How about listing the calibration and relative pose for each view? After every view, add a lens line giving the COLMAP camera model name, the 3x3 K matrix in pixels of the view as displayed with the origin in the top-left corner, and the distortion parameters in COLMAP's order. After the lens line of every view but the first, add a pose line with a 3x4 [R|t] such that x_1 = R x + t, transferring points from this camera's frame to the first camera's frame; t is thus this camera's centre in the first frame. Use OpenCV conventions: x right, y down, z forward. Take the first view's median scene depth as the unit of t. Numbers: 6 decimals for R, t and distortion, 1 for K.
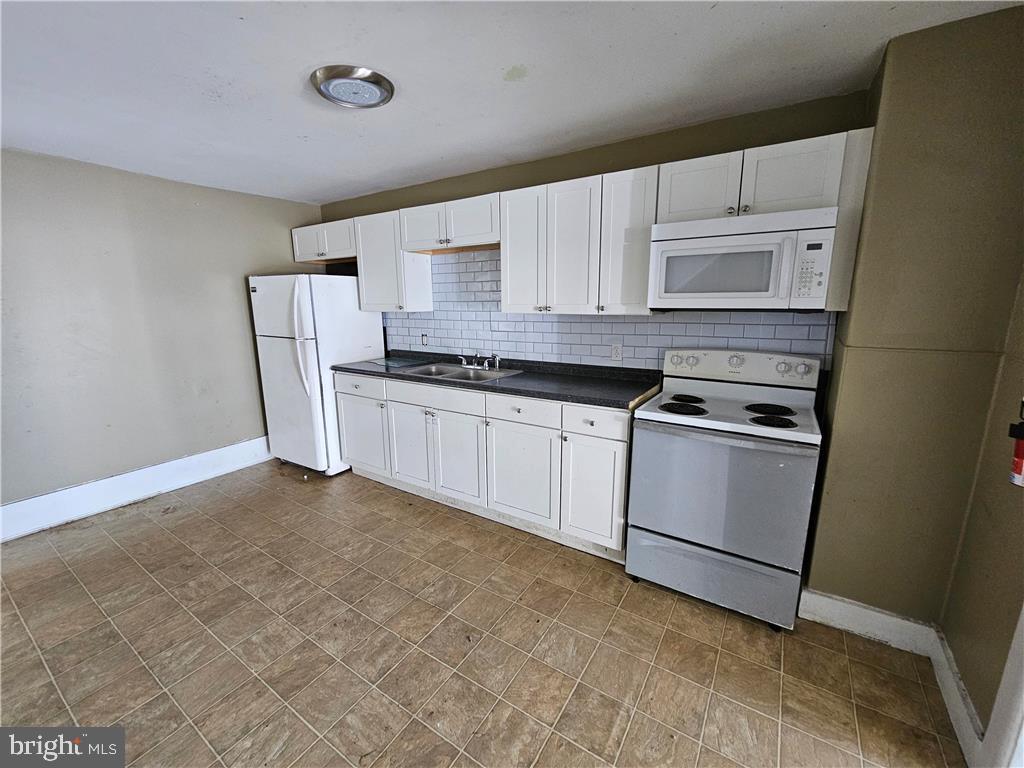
lens RADIAL K [[421.3, 0, 513.3], [0, 421.3, 387.7], [0, 0, 1]] dist [-0.007131, 0.003208]
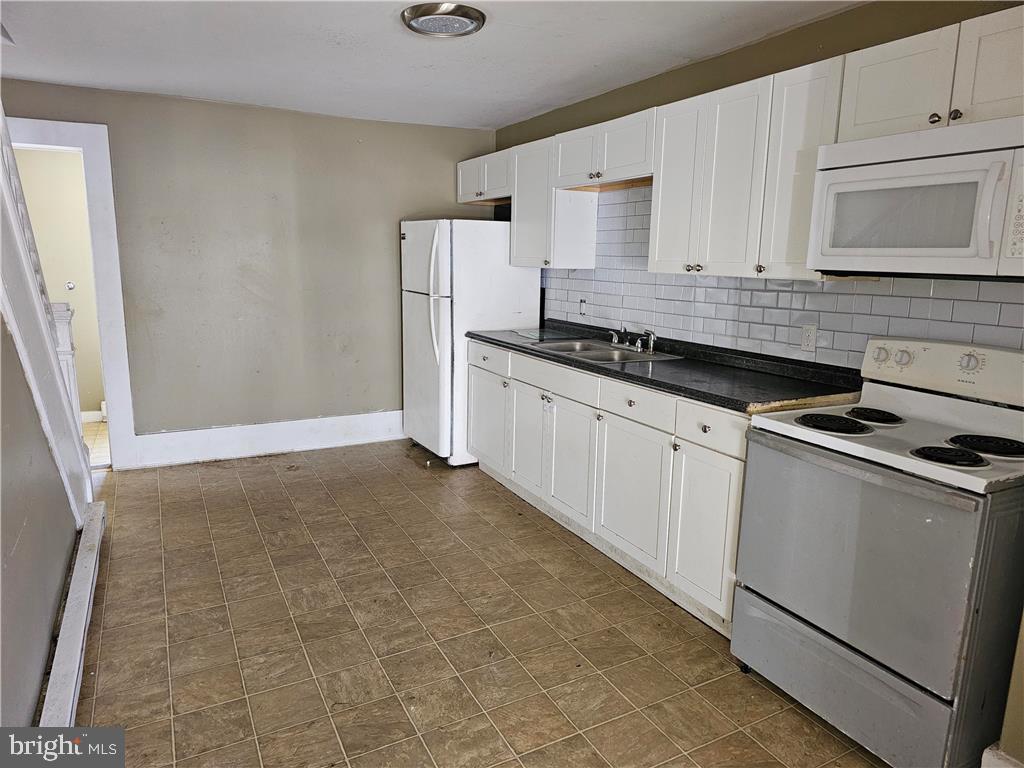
lens RADIAL K [[686.4, 0, 515.1], [0, 686.4, 387.3], [0, 0, 1]] dist [0.039980, -0.024674]
pose [[0.870299, 0.115739, -0.478732, 0.427759], [-0.123686, 0.992208, 0.015025, 0.034632], [0.476741, 0.046136, 0.877833, -0.166367]]
